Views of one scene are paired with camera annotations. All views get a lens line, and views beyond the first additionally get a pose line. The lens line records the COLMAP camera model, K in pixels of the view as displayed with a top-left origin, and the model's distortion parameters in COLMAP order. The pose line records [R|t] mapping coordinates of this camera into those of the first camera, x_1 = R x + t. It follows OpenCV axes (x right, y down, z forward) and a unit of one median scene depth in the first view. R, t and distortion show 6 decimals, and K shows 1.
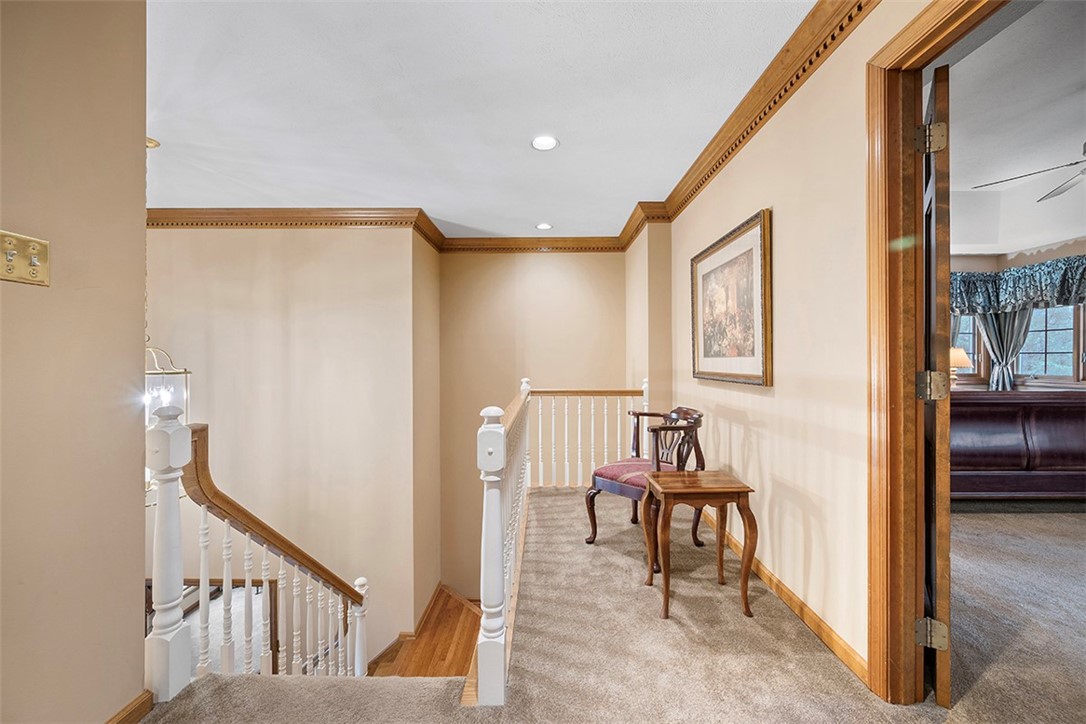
lens RADIAL K [[428.2, 0, 544.9], [0, 428.2, 360.5], [0, 0, 1]] dist [0.000821, 0.000036]
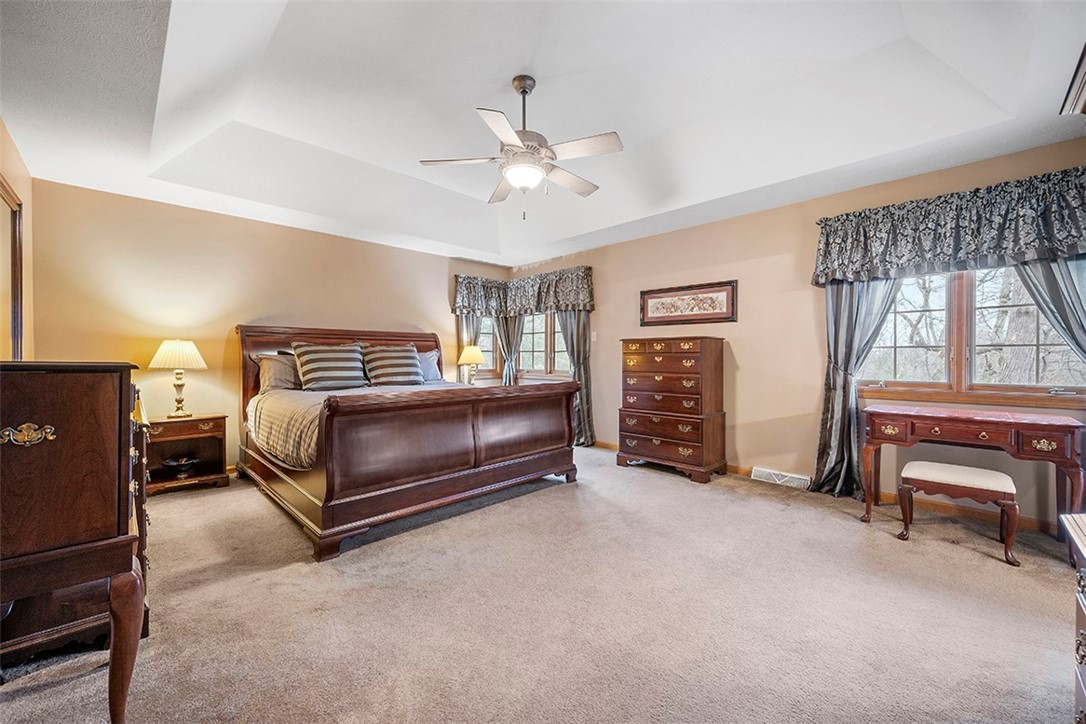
lens RADIAL K [[428.2, 0, 543.9], [0, 428.2, 361.1], [0, 0, 1]] dist [0.000821, 0.000036]
pose [[0.709635, -0.002526, 0.704565, 0.315002], [-0.003306, 0.999971, 0.006915, 0.000578], [-0.704562, -0.007237, 0.709606, 0.106780]]
